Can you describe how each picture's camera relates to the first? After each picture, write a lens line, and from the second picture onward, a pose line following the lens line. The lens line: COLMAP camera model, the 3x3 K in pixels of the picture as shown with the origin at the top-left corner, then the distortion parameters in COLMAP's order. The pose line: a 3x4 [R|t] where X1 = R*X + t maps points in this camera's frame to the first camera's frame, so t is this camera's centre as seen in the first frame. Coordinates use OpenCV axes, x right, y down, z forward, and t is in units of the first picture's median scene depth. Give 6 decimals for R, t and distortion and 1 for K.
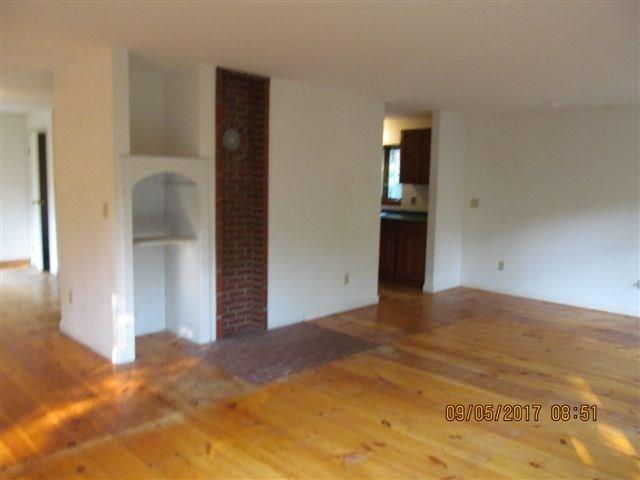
lens RADIAL K [[534.0, 0, 320.0], [0, 534.0, 240.0], [0, 0, 1]] dist [-0.053672, 0.017930]
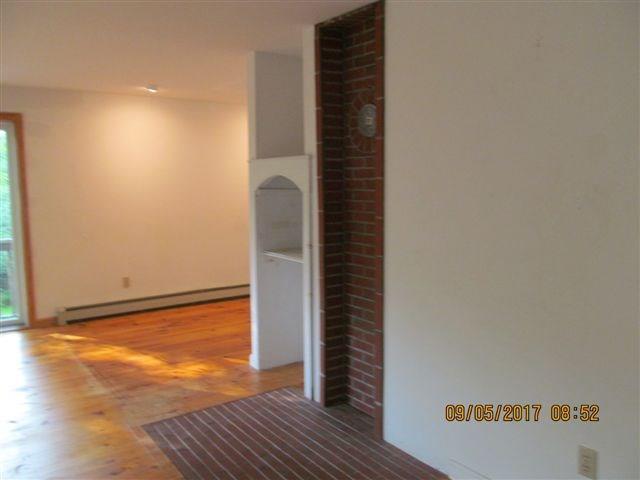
lens RADIAL K [[534.0, 0, 320.0], [0, 534.0, 240.0], [0, 0, 1]] dist [-0.053672, 0.017930]
pose [[-0.167656, 0.082465, -0.982390, 0.647567], [-0.103983, 0.989457, 0.100804, -0.137350], [0.980346, 0.119052, -0.157314, 1.393913]]
